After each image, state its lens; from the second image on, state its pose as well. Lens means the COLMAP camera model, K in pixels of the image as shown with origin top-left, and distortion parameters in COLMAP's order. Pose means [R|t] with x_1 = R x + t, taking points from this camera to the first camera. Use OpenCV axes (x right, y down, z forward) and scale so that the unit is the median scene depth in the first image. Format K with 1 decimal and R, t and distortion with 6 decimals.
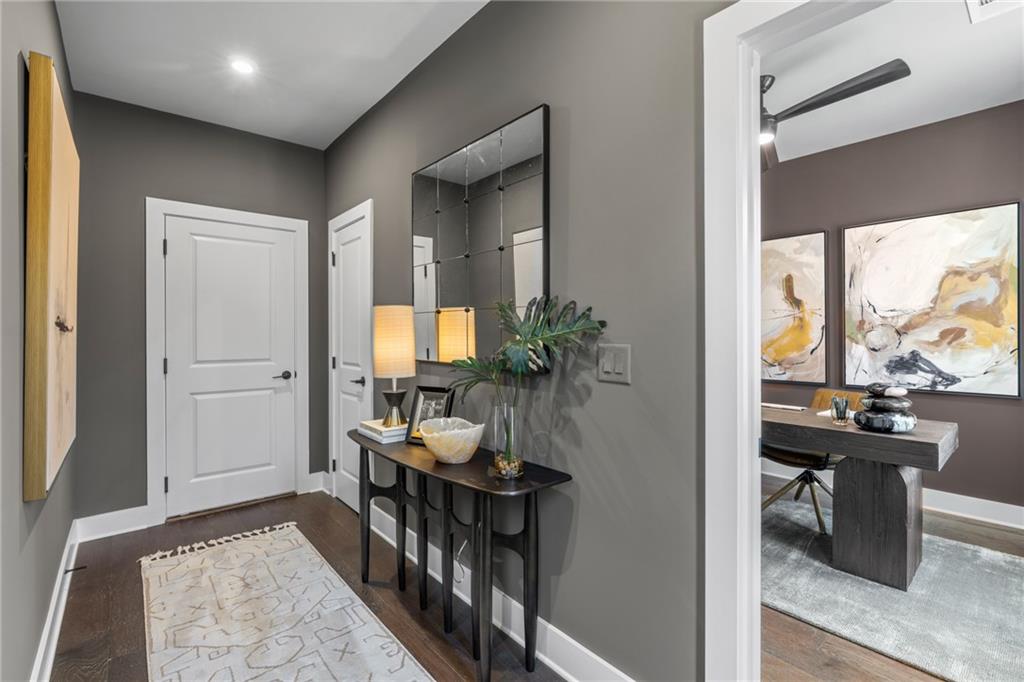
lens RADIAL K [[460.8, 0, 514.0], [0, 460.8, 332.6], [0, 0, 1]] dist [0.001651, 0.000580]
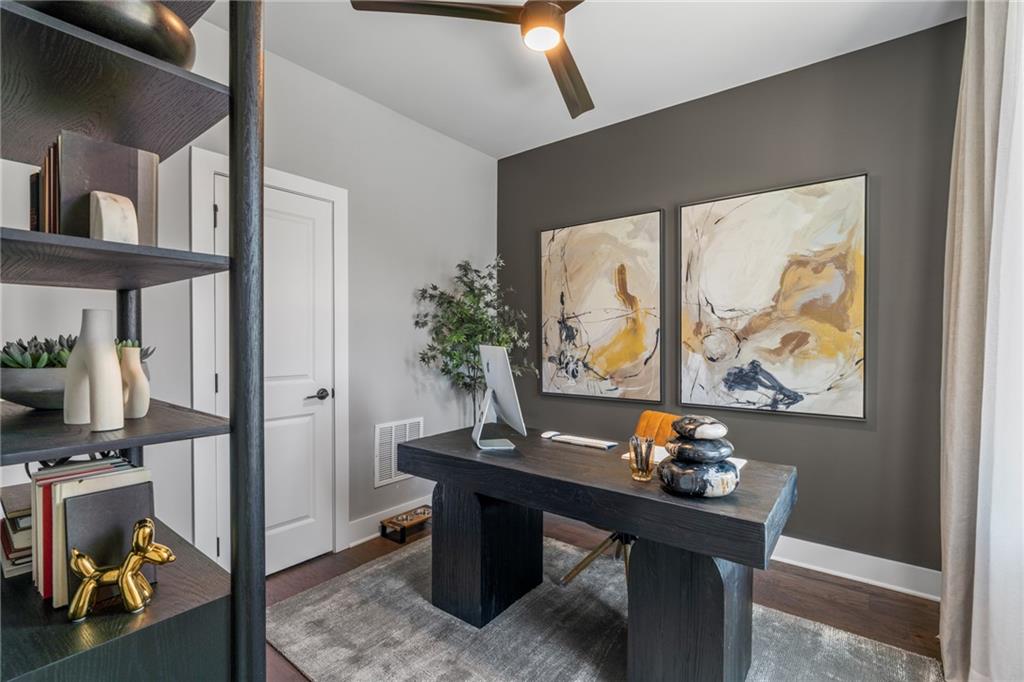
lens RADIAL K [[465.6, 0, 512.0], [0, 465.6, 341.0], [0, 0, 1]] dist [-0.002656, 0.000015]
pose [[0.979782, 0.003034, 0.200046, 0.305008], [-0.004464, 0.999968, 0.006698, 0.001701], [-0.200019, -0.007455, 0.979764, 0.305653]]
